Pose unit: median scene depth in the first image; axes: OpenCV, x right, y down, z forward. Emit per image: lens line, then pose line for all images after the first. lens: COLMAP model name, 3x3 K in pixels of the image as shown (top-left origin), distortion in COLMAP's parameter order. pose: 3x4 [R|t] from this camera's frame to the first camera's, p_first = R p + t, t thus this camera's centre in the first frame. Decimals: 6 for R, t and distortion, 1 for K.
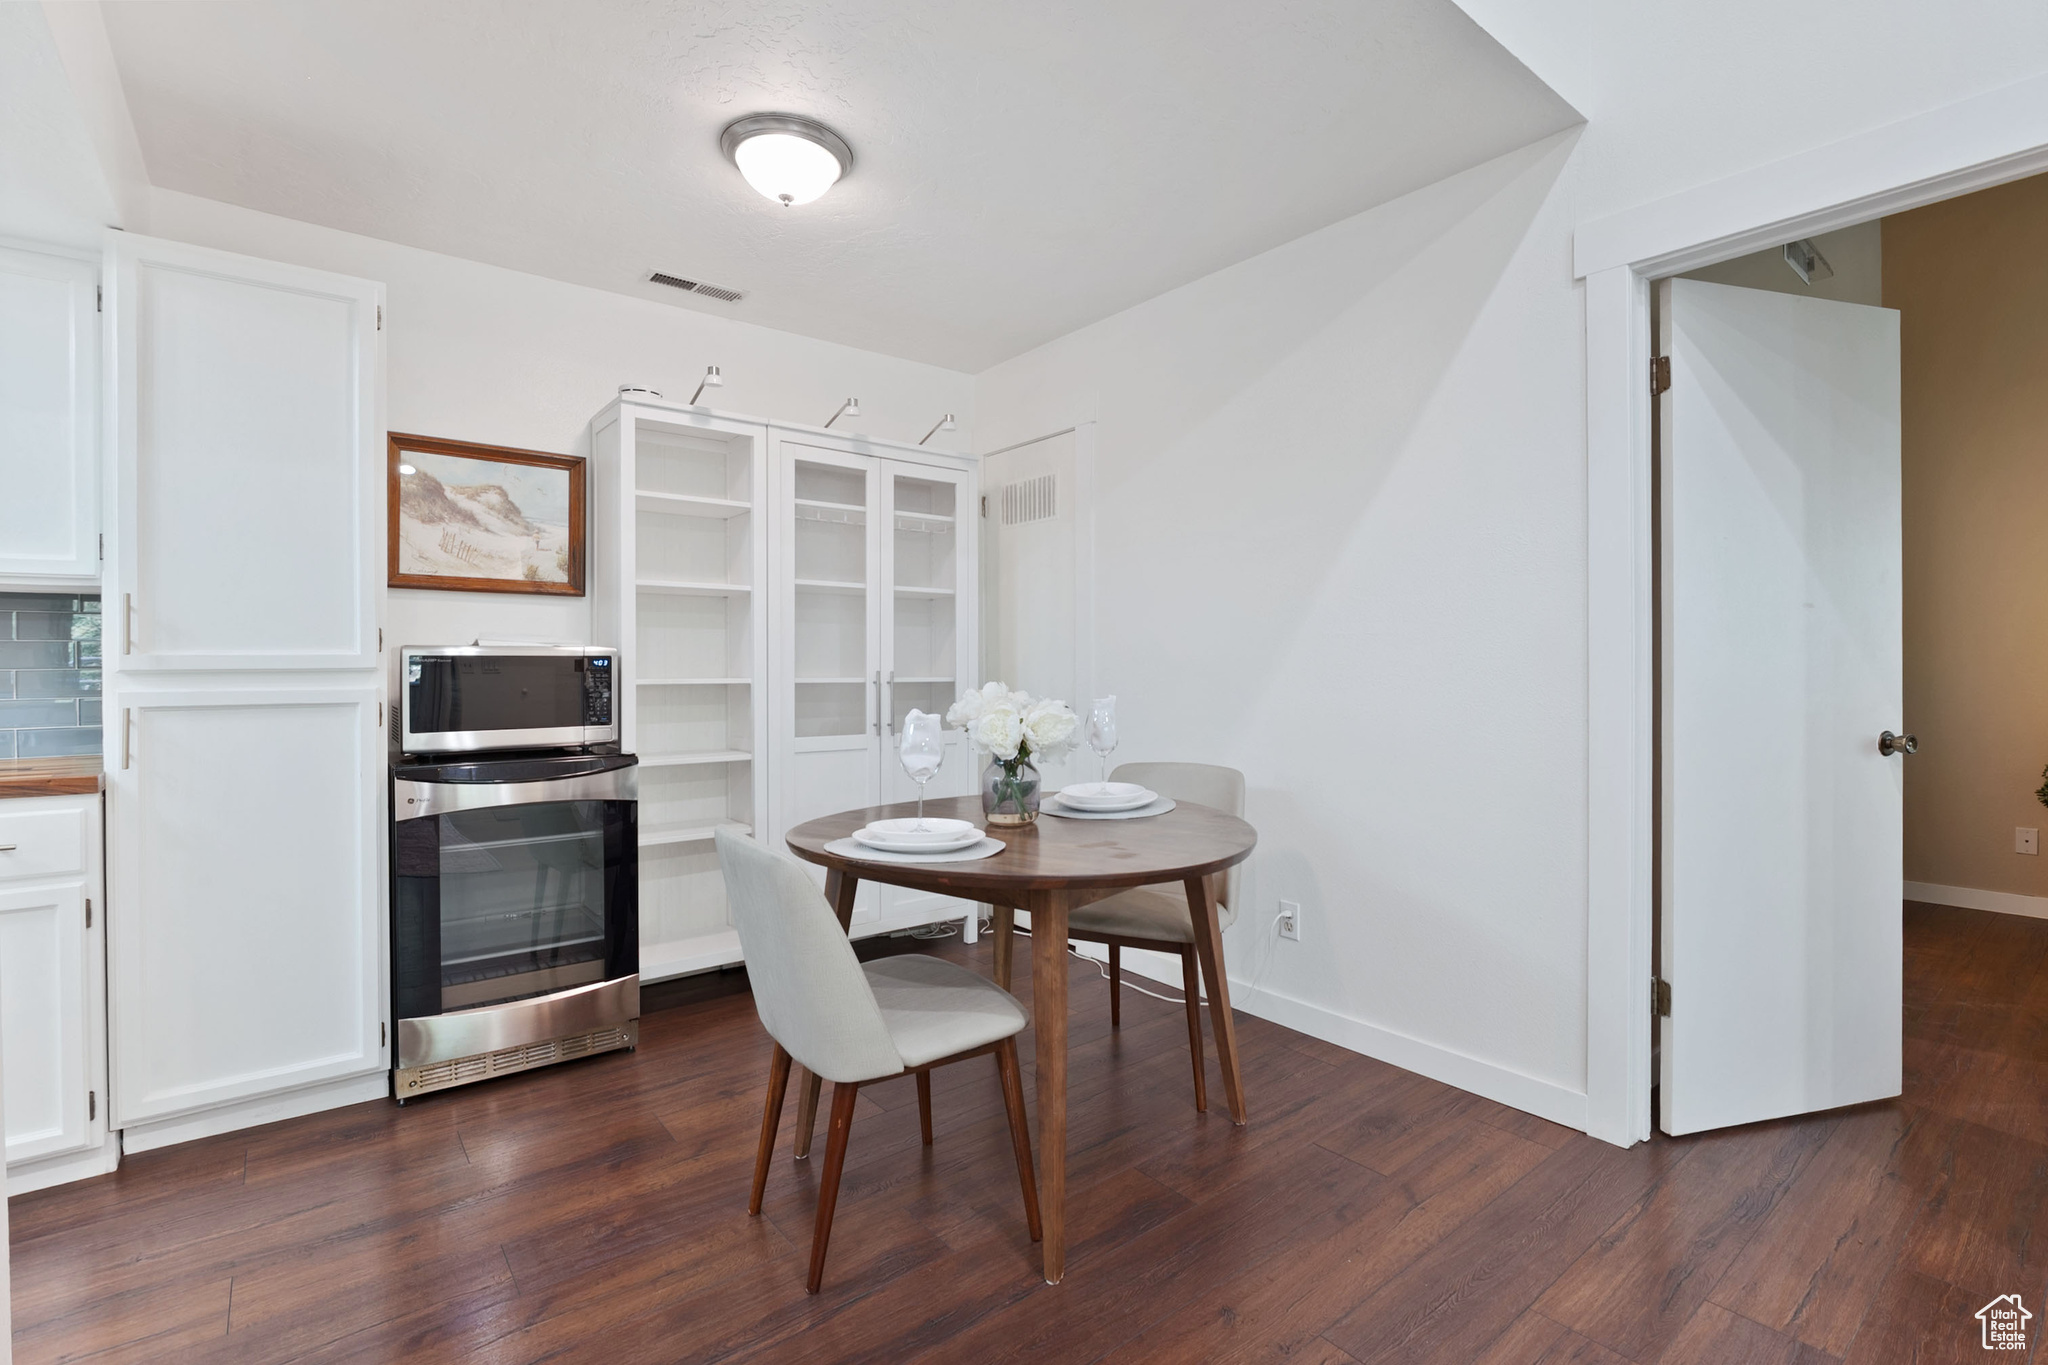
lens RADIAL K [[942.8, 0, 1038.3], [0, 942.8, 679.7], [0, 0, 1]] dist [-0.000794, -0.011476]
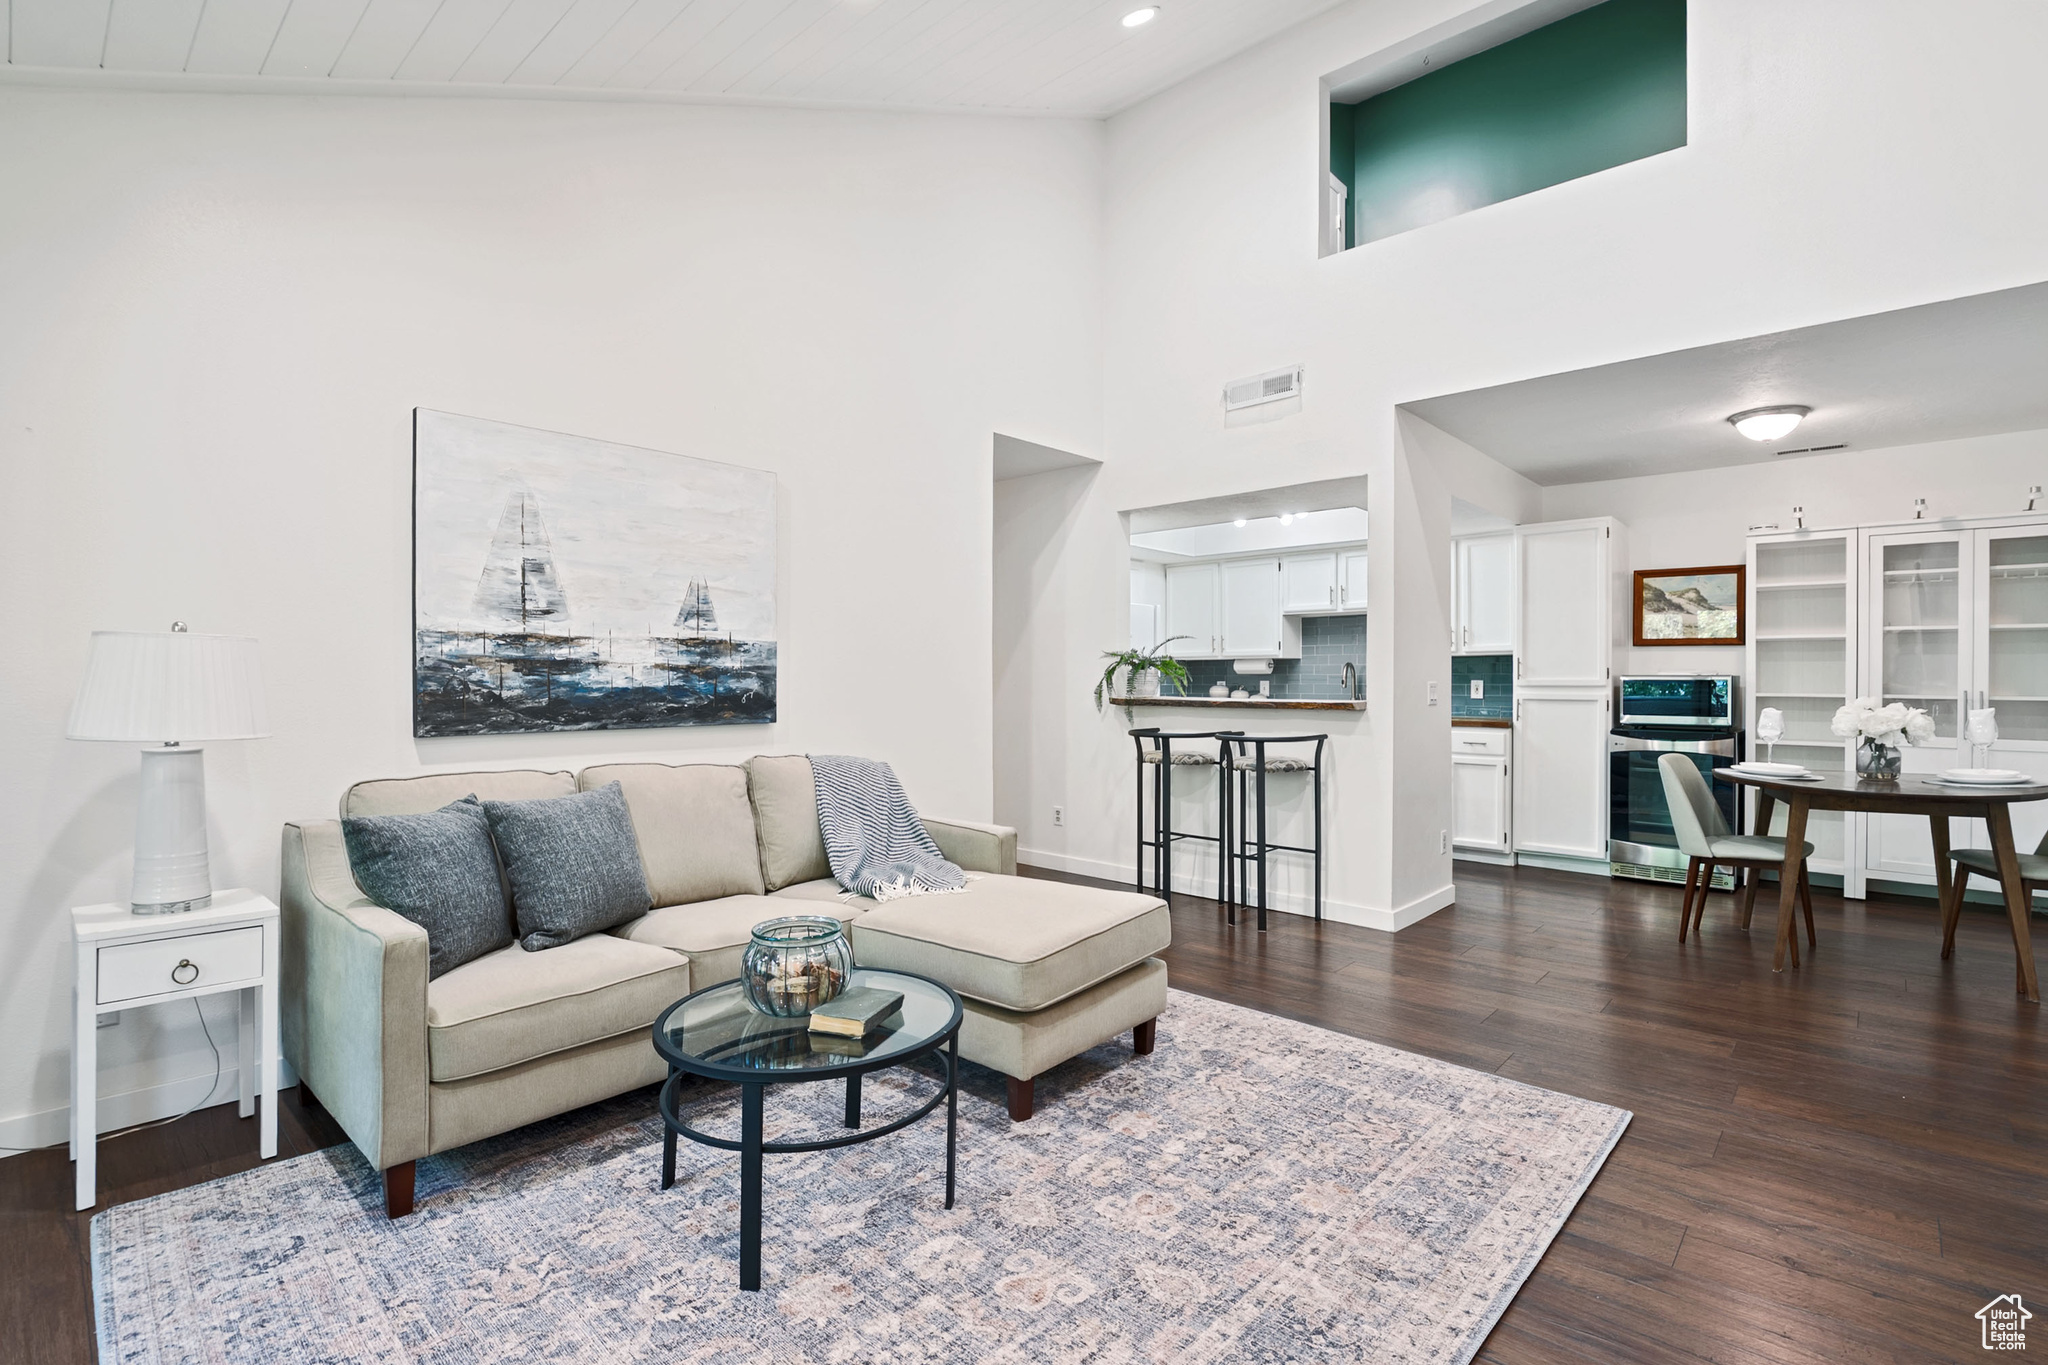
lens RADIAL K [[942.8, 0, 1038.3], [0, 942.8, 679.7], [0, 0, 1]] dist [-0.000794, -0.011476]
pose [[0.141138, 0.003928, -0.989982, 1.154759], [-0.016753, 0.999858, 0.001579, -0.004394], [0.989848, 0.016362, 0.141184, -0.590603]]
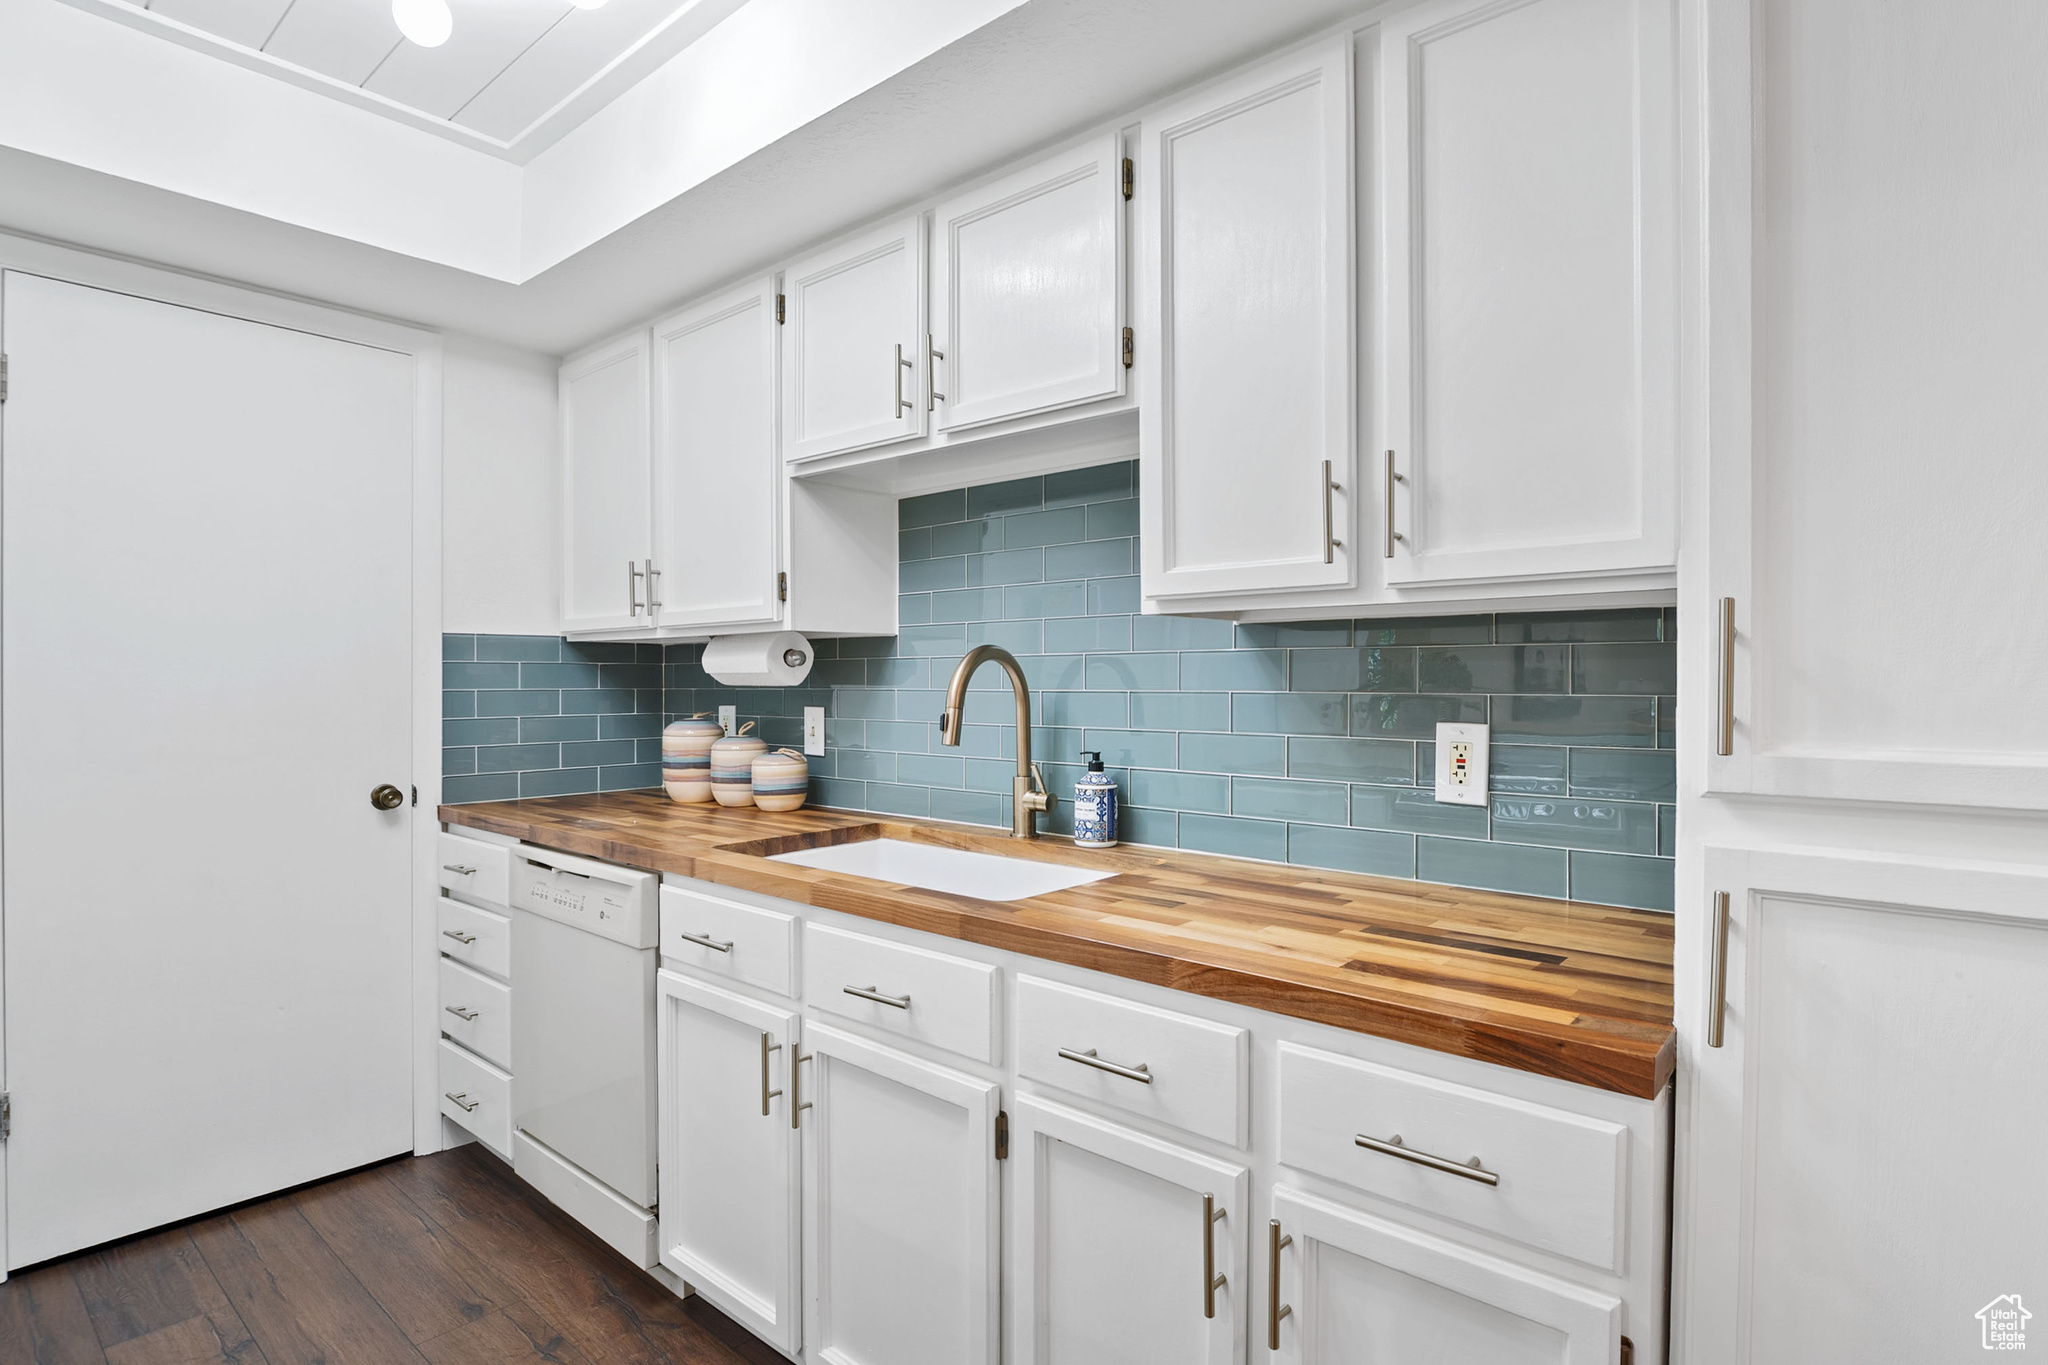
lens RADIAL K [[1035.7, 0, 1052.2], [0, 1035.7, 677.3], [0, 0, 1]] dist [-0.001070, -0.000219]
pose [[0.181400, 0.002783, -0.983406, -0.426393], [-0.018528, 0.999828, -0.000588, -0.038231], [0.983235, 0.018327, 0.181420, 0.455986]]
